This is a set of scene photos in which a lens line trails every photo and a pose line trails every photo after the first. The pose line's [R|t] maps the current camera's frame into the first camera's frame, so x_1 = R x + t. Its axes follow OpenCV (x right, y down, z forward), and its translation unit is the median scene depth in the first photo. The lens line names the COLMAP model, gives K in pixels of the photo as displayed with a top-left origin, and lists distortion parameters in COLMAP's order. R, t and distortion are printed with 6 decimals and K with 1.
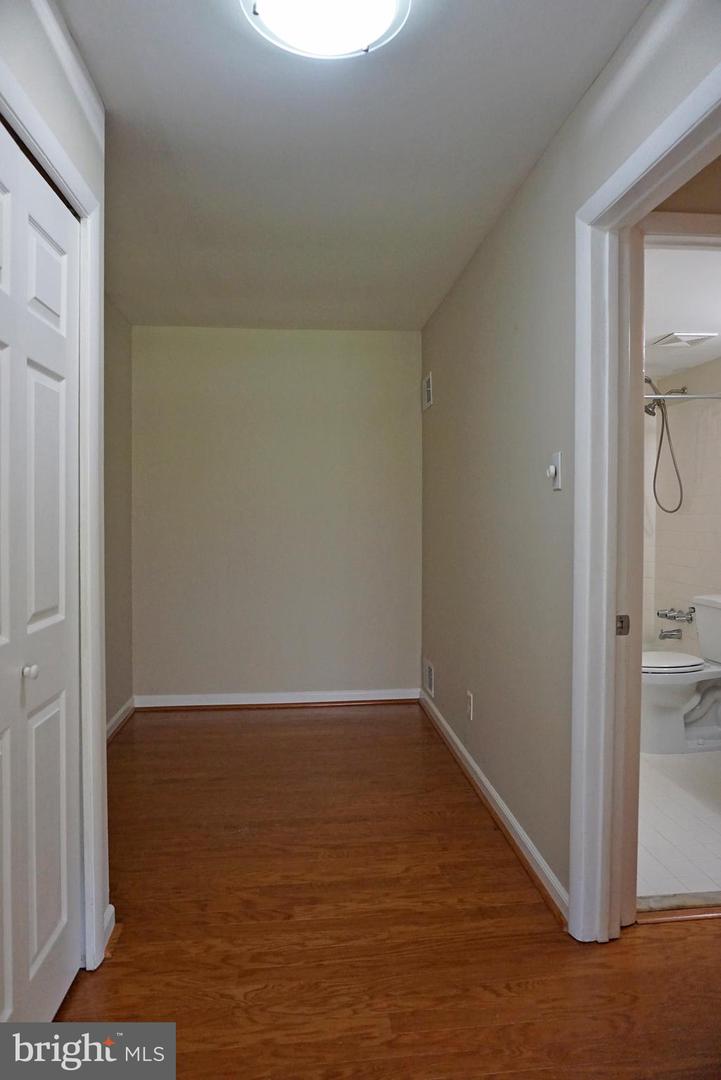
lens RADIAL K [[724.2, 0, 360.5], [0, 724.2, 540.0], [0, 0, 1]] dist [-0.051951, 0.040306]
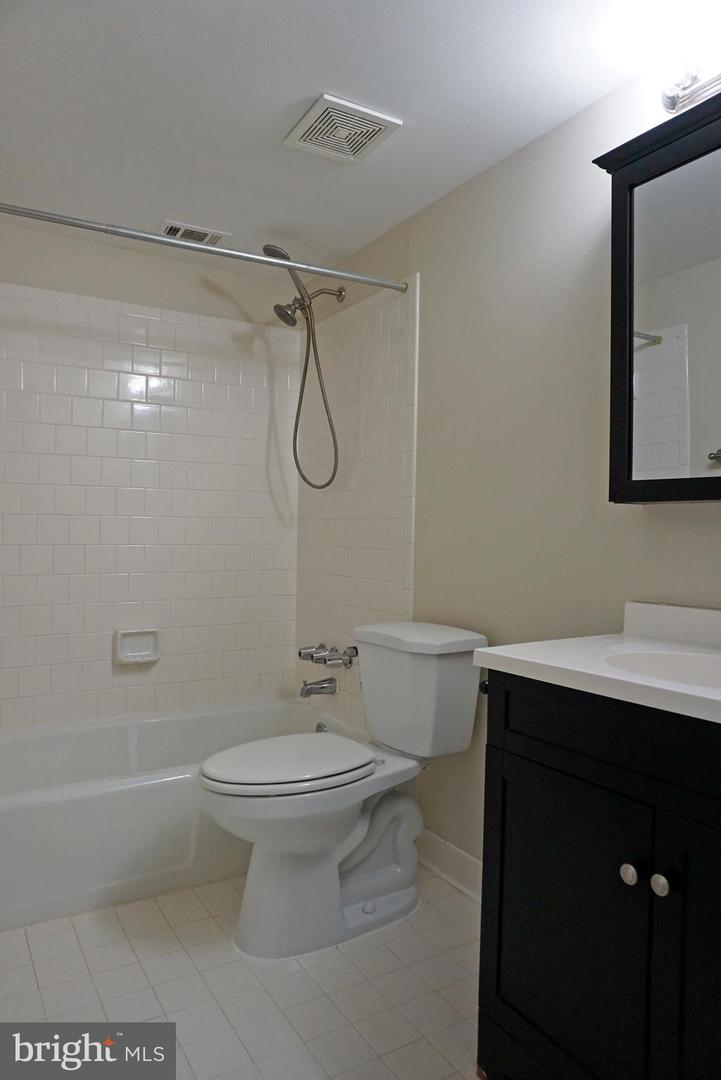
lens RADIAL K [[724.2, 0, 360.5], [0, 724.2, 540.0], [0, 0, 1]] dist [-0.051951, 0.040306]
pose [[0.901193, 0.015833, 0.433129, 0.201634], [-0.001071, 0.999411, -0.034306, 0.029126], [-0.433417, 0.030453, 0.900679, 0.441110]]
